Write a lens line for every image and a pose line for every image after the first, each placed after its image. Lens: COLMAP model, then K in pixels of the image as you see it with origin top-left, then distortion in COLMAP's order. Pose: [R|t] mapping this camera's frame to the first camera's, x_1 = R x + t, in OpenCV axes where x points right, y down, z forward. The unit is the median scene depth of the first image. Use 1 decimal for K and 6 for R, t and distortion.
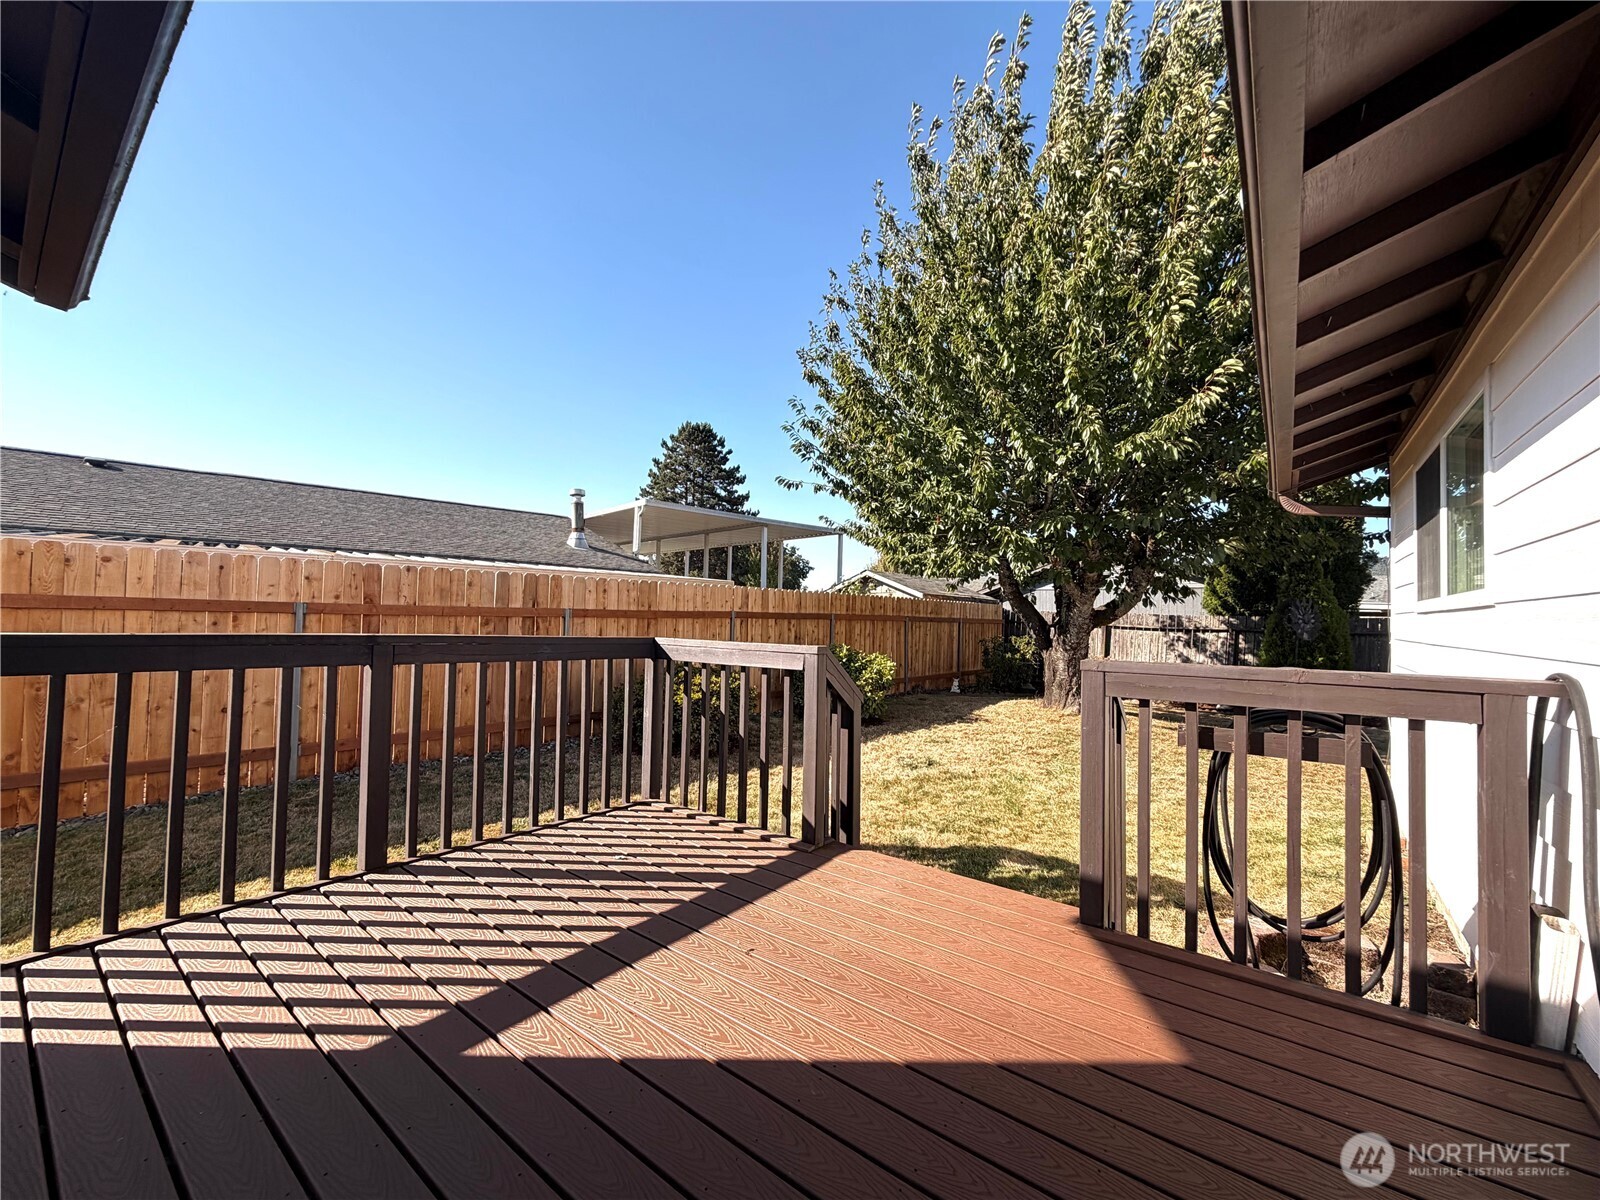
lens RADIAL K [[638.5, 0, 795.3], [0, 638.5, 601.6], [0, 0, 1]] dist [0.000134, 0.000001]
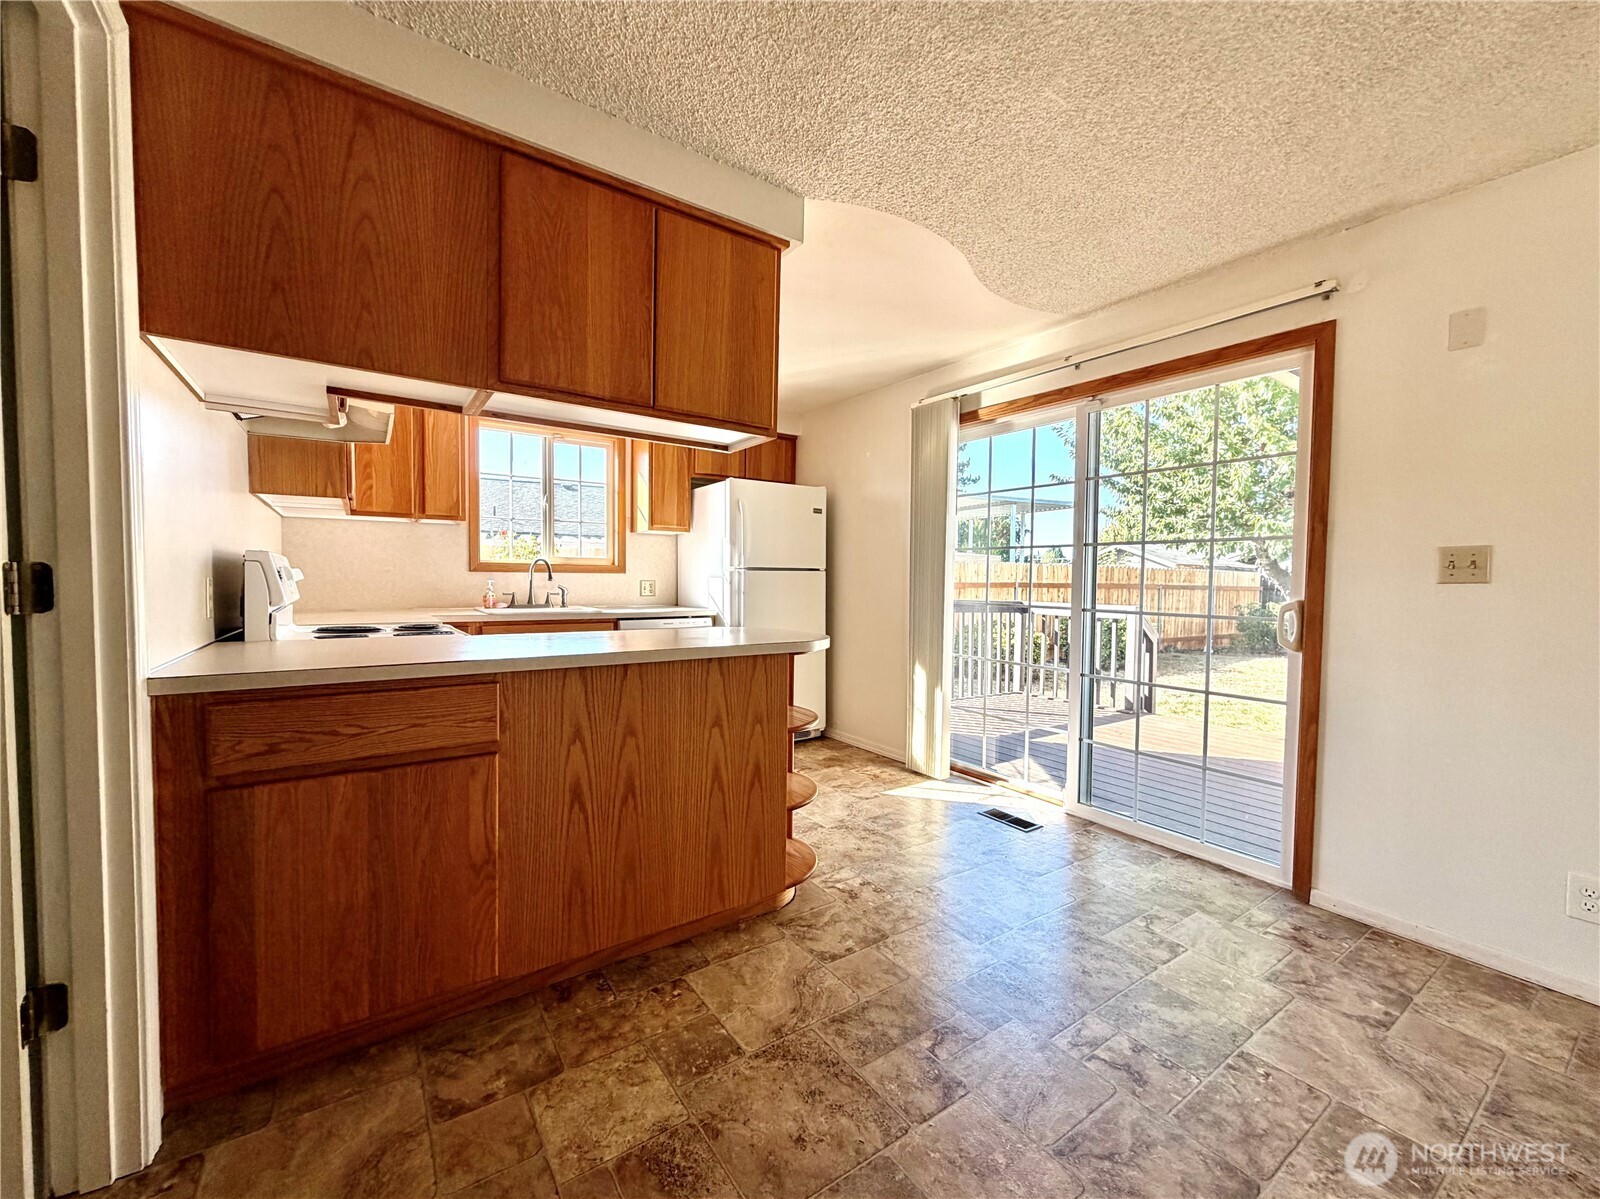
lens RADIAL K [[638.5, 0, 795.3], [0, 638.5, 601.1], [0, 0, 1]] dist [0.000134, 0.000001]
pose [[0.949052, 0.006778, -0.315045, -0.080981], [0.010052, 0.998609, 0.051768, -0.012440], [0.314958, -0.052298, 0.947664, -0.273262]]
